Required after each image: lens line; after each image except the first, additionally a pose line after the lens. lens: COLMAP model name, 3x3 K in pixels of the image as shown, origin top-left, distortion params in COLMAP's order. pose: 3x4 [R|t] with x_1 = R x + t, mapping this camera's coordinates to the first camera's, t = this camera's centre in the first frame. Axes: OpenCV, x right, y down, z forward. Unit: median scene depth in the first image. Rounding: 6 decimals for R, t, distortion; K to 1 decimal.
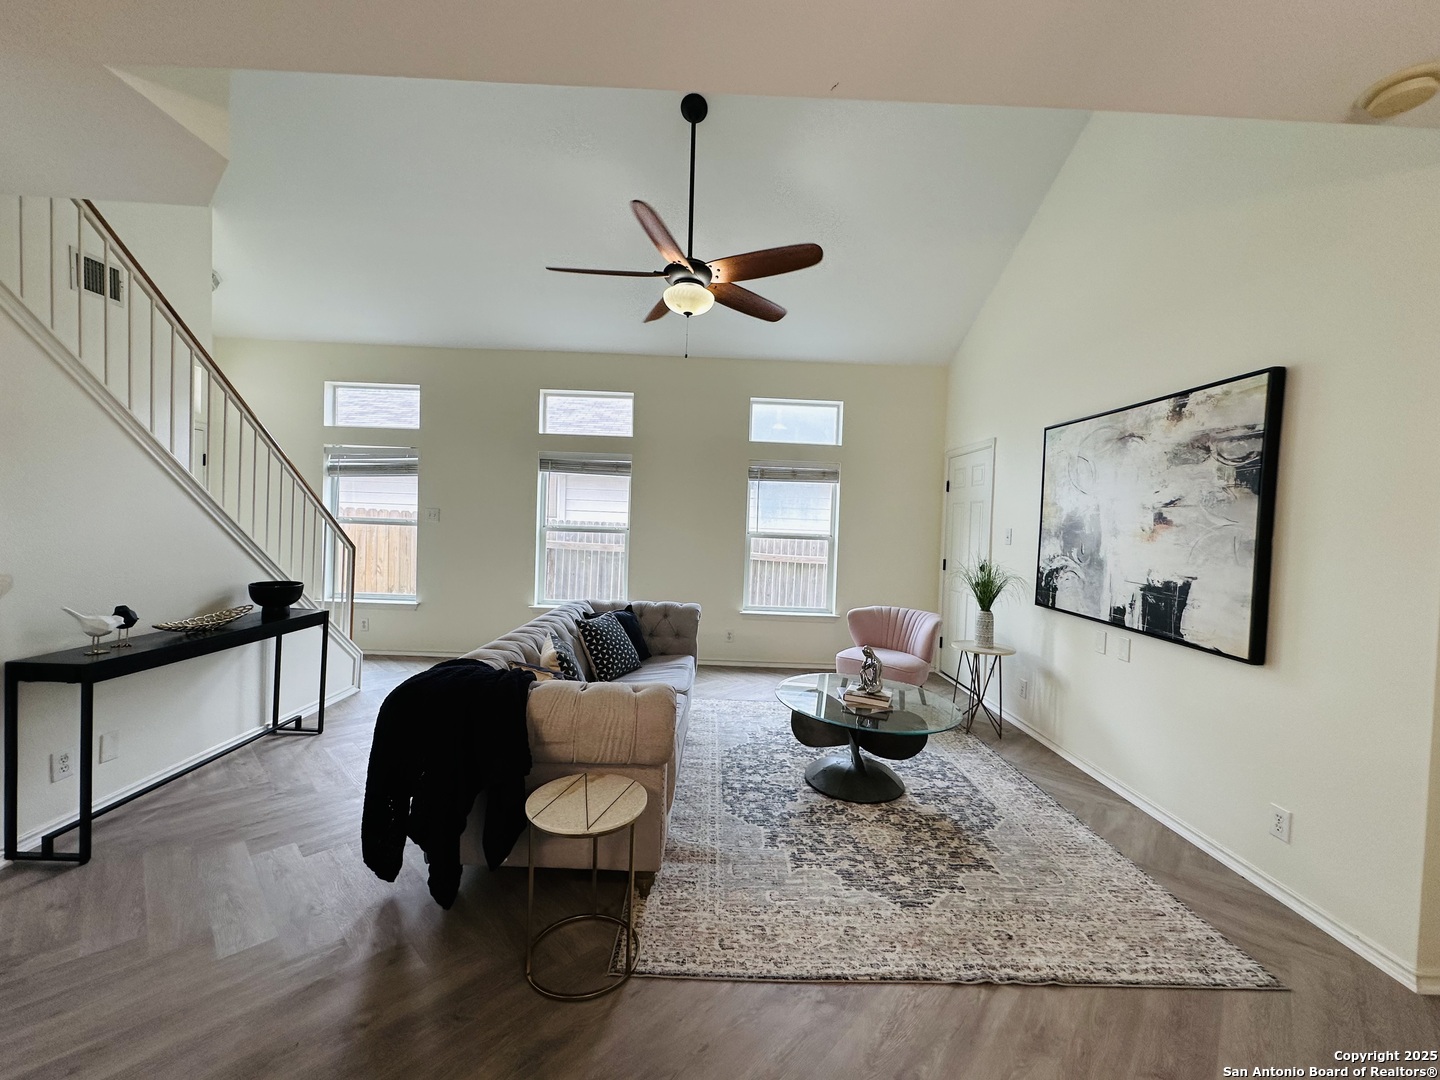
lens RADIAL K [[574.2, 0, 719.3], [0, 574.2, 539.5], [0, 0, 1]] dist [-0.002958, 0.000476]
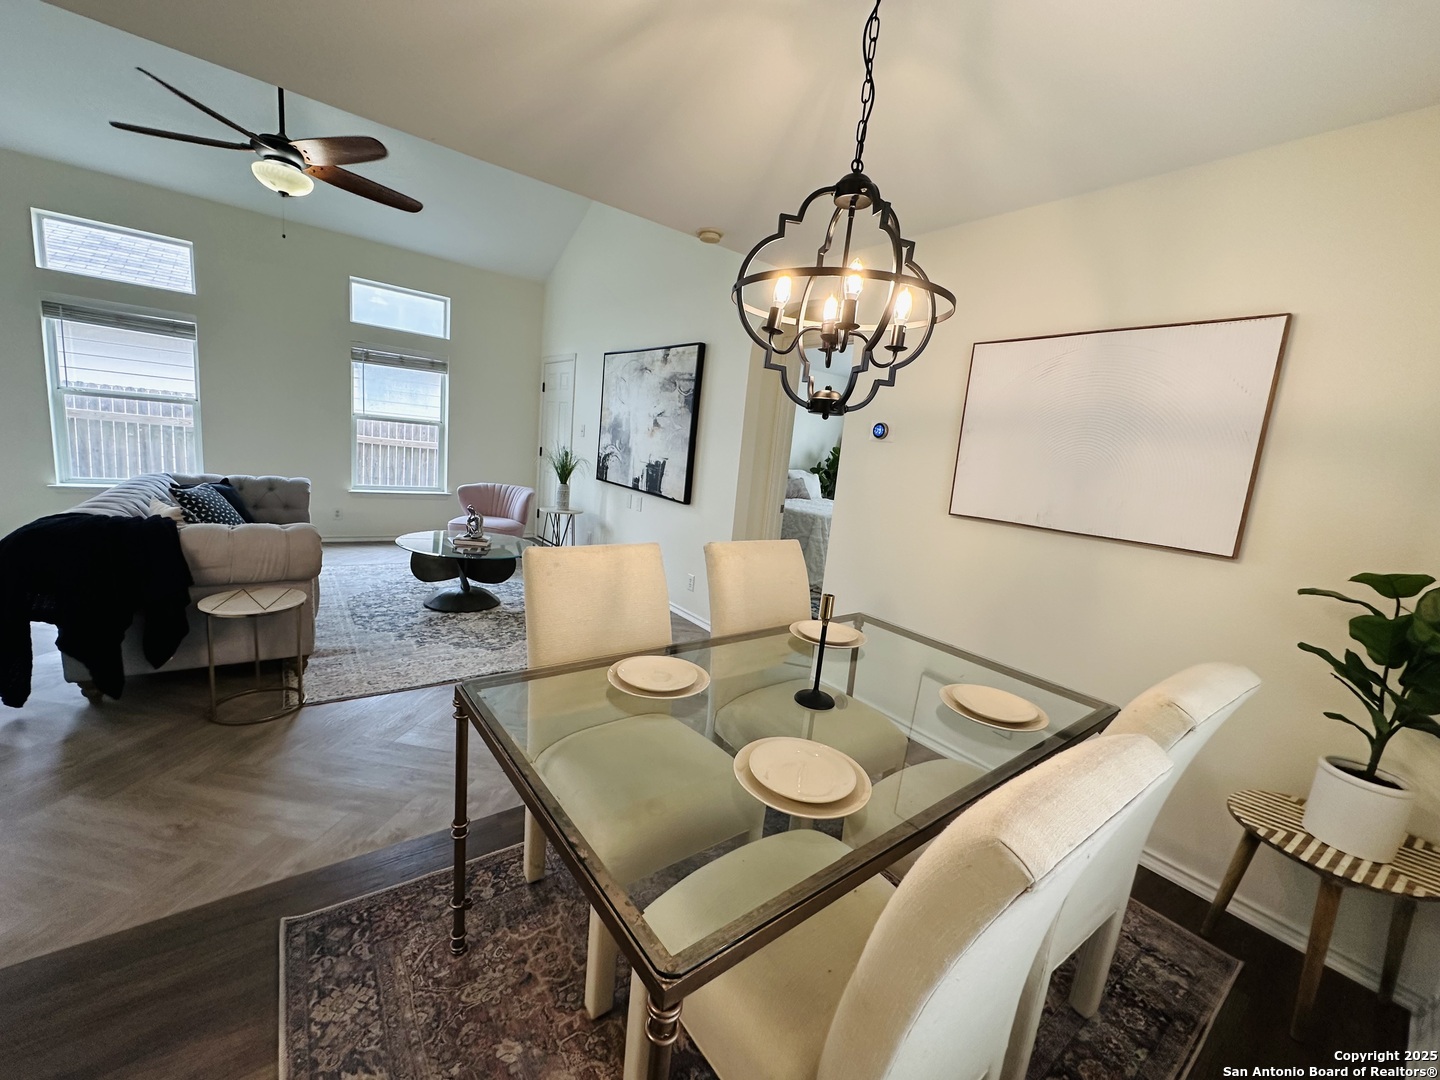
lens RADIAL K [[574.2, 0, 718.9], [0, 574.2, 539.2], [0, 0, 1]] dist [-0.002958, 0.000476]
pose [[0.804603, -0.055674, 0.591198, -0.082644], [-0.052704, 0.984971, 0.164483, 0.011025], [-0.591470, -0.163502, 0.789576, -0.455671]]
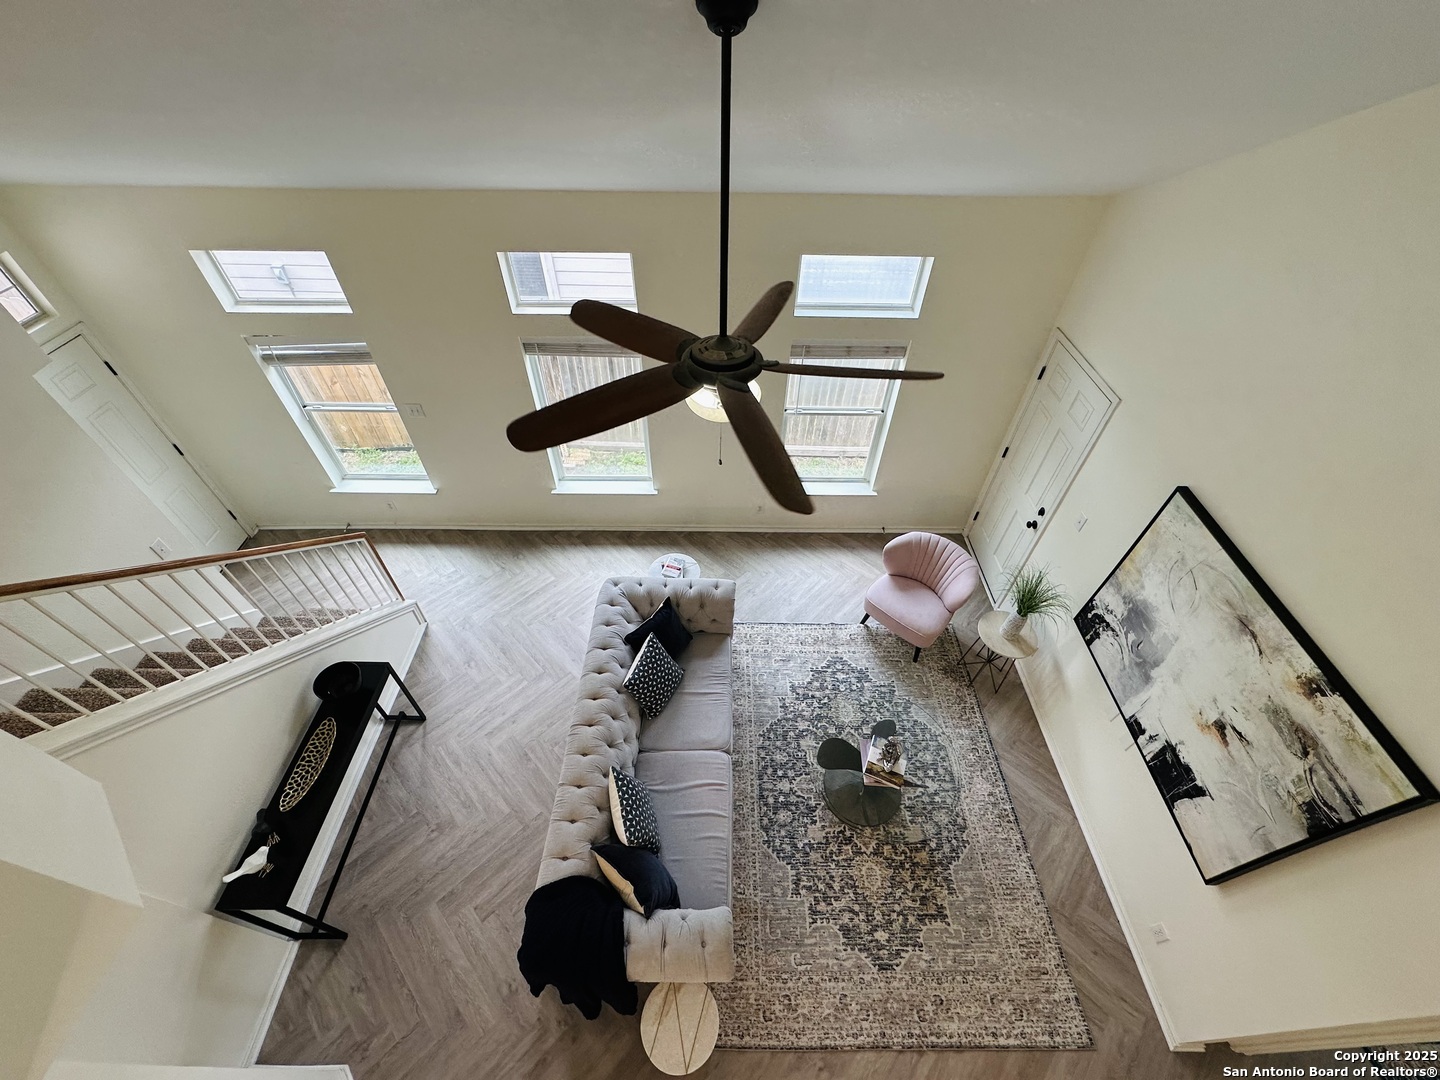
lens RADIAL K [[574.2, 0, 720.5], [0, 574.2, 539.4], [0, 0, 1]] dist [-0.002958, 0.000476]
pose [[0.999641, -0.003496, -0.026547, -0.046989], [0.021105, 0.713024, 0.700822, -0.916556], [0.016478, -0.701131, 0.712842, 0.495975]]
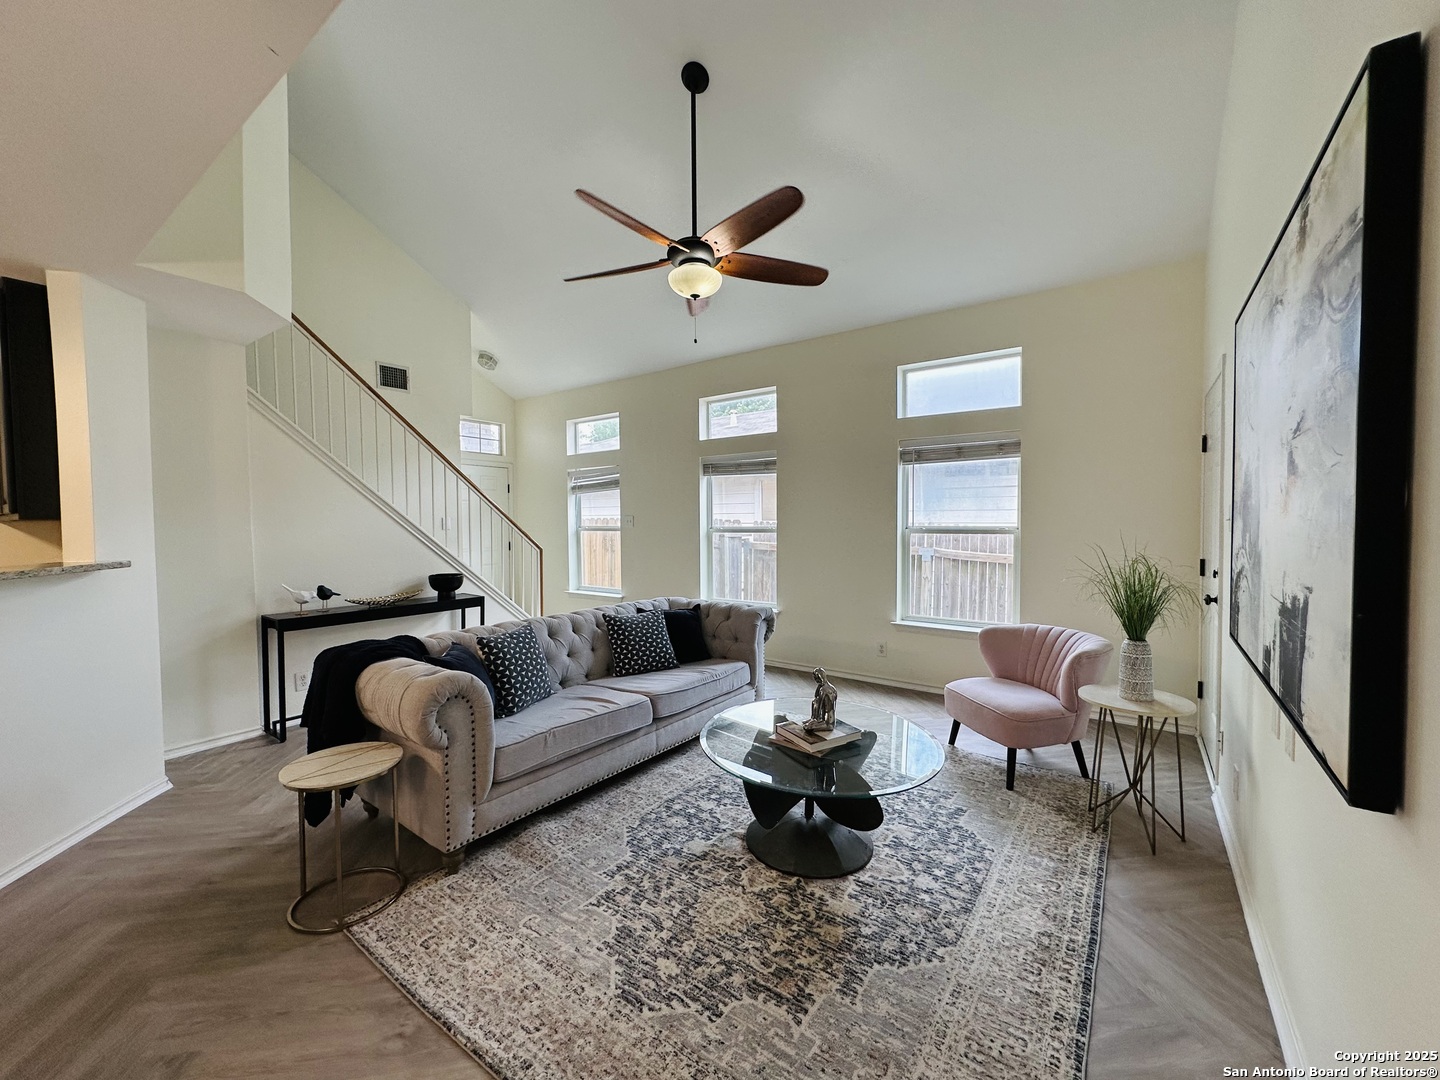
lens RADIAL K [[574.2, 0, 719.5], [0, 574.2, 539.1], [0, 0, 1]] dist [-0.002958, 0.000476]
pose [[0.800844, -0.021403, -0.598490, 0.641682], [0.016086, 0.999769, -0.014228, 0.023634], [0.598657, 0.001768, 0.801004, 0.323462]]
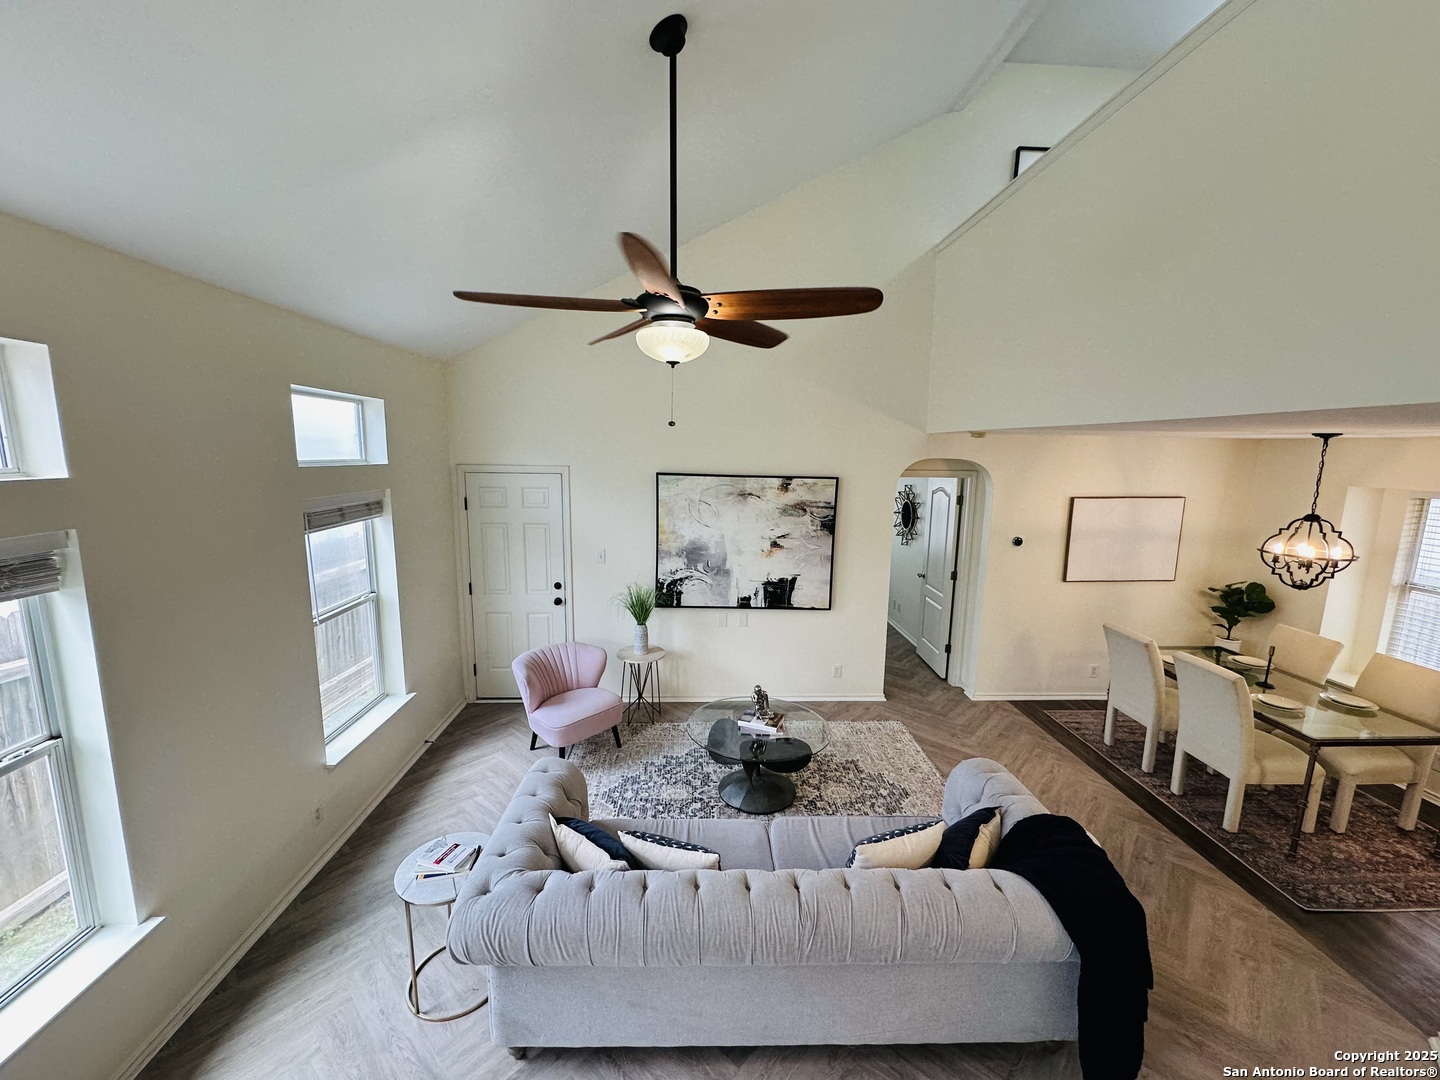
lens RADIAL K [[574.2, 0, 718.6], [0, 574.2, 539.2], [0, 0, 1]] dist [-0.002958, 0.000476]
pose [[-0.026491, -0.189086, 0.981603, -0.940225], [0.012740, 0.981804, 0.189469, -0.377397], [-0.999568, 0.017524, -0.023600, 1.162352]]
